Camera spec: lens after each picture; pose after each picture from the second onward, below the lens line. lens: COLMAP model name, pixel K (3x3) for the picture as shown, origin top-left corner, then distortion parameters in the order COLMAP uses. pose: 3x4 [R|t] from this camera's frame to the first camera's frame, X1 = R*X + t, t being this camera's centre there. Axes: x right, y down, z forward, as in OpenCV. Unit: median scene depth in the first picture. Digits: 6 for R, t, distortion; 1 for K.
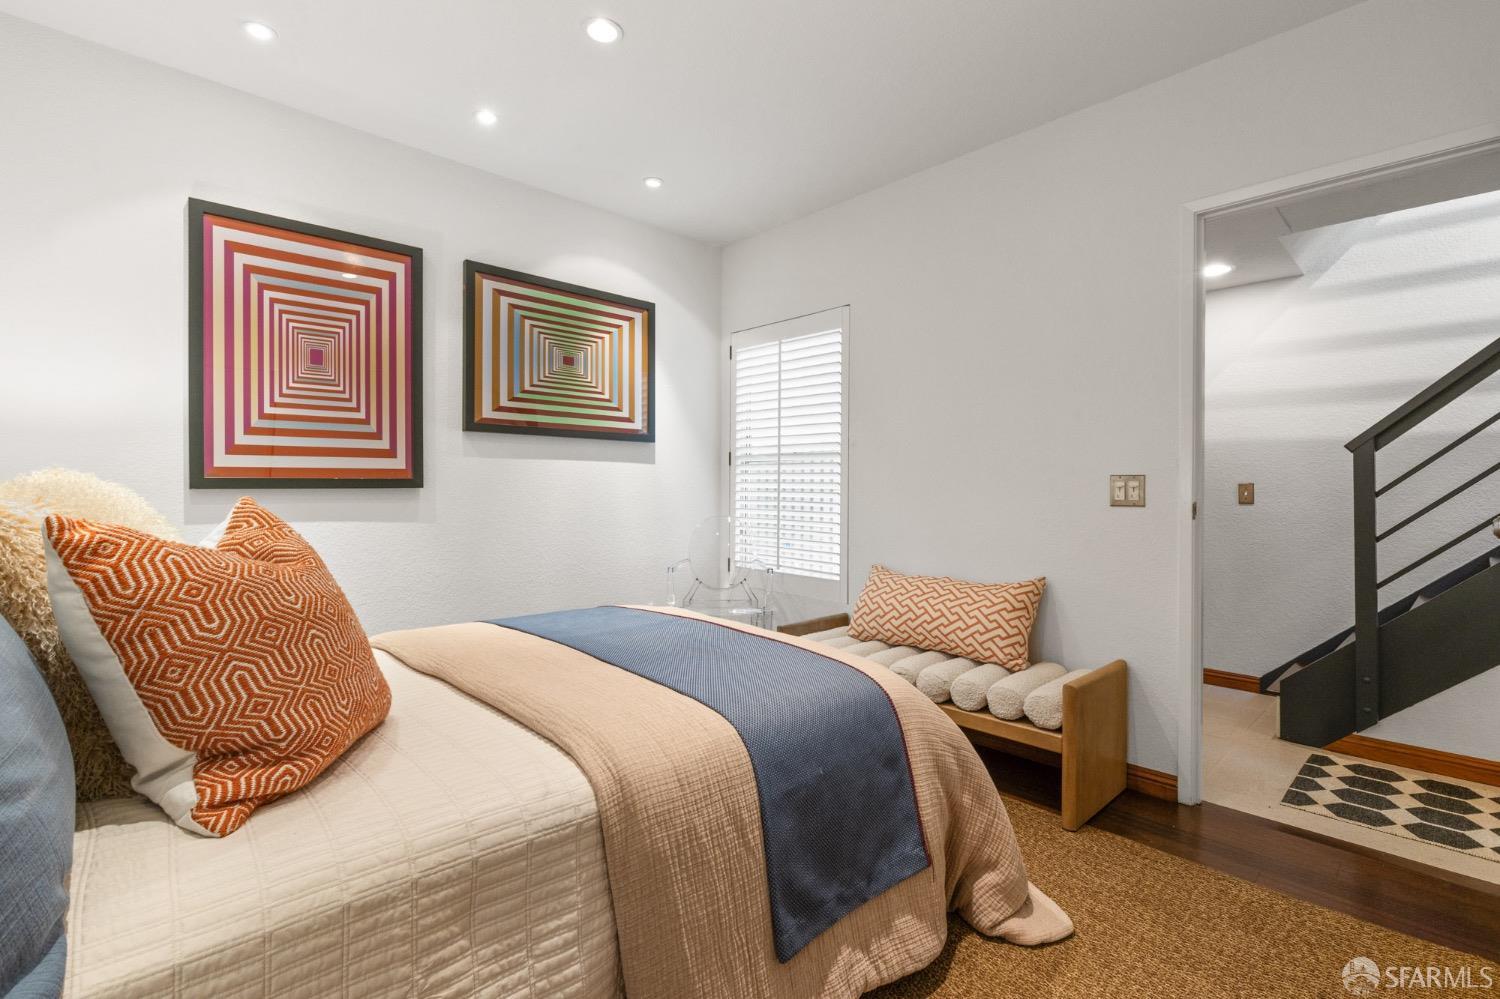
lens RADIAL K [[673.8, 0, 757.6], [0, 673.8, 500.3], [0, 0, 1]] dist [0.007963, -0.000496]
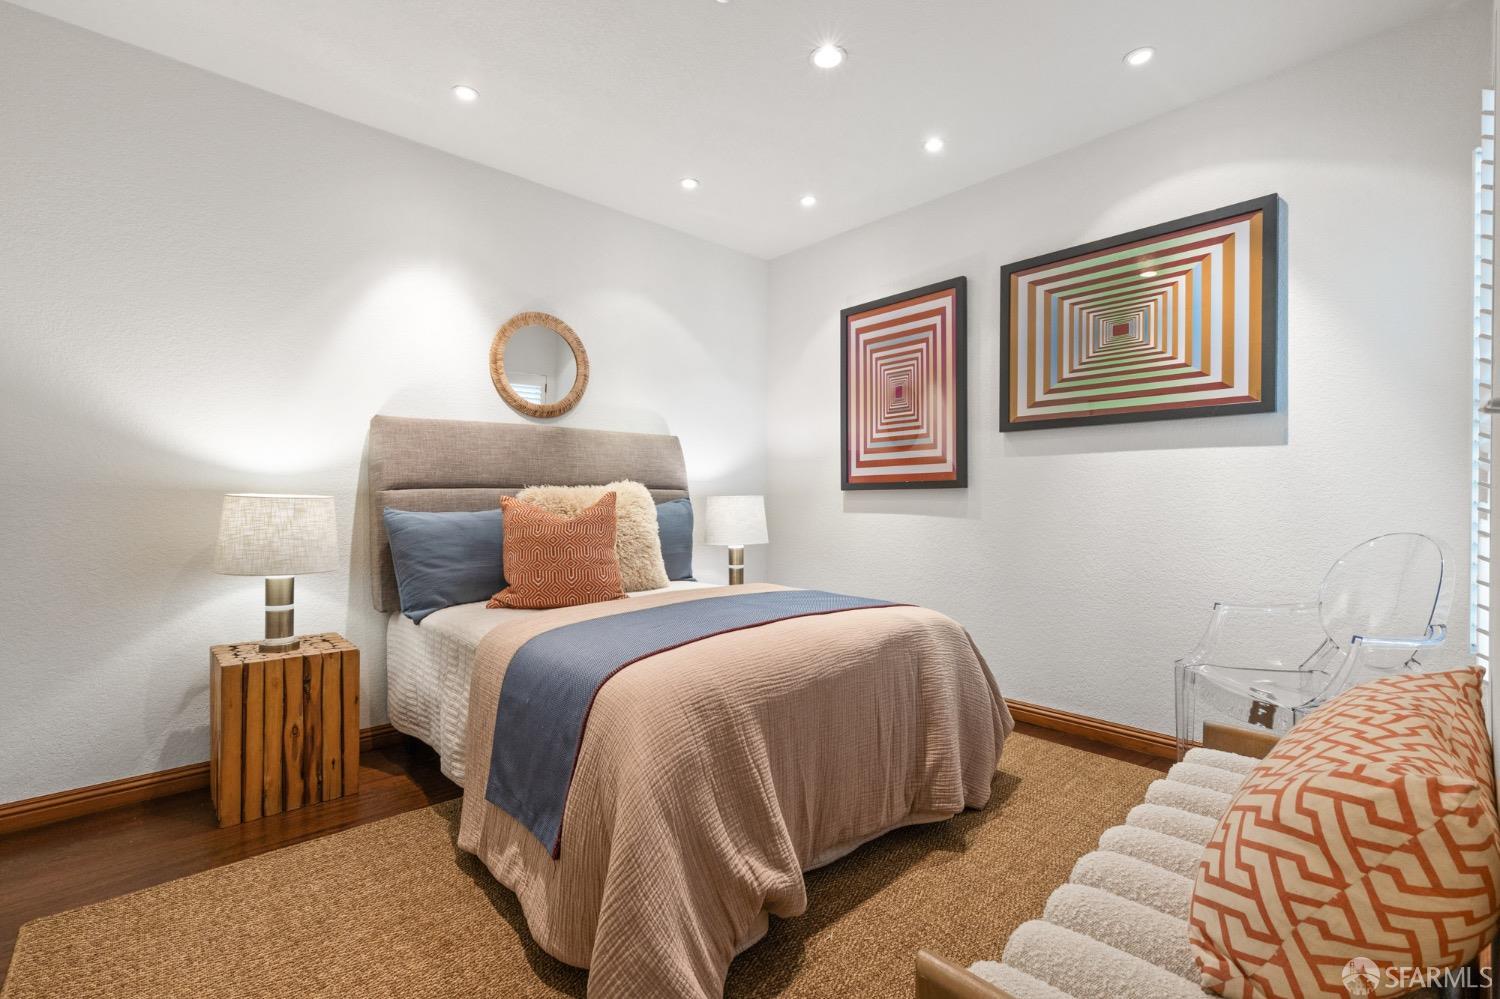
lens RADIAL K [[673.8, 0, 757.6], [0, 673.8, 500.3], [0, 0, 1]] dist [0.007963, -0.000496]
pose [[-0.000764, 0.004776, -0.999988, 0.595893], [-0.011308, 0.999925, 0.004784, 0.000541], [0.999936, 0.011312, -0.000710, 0.624542]]
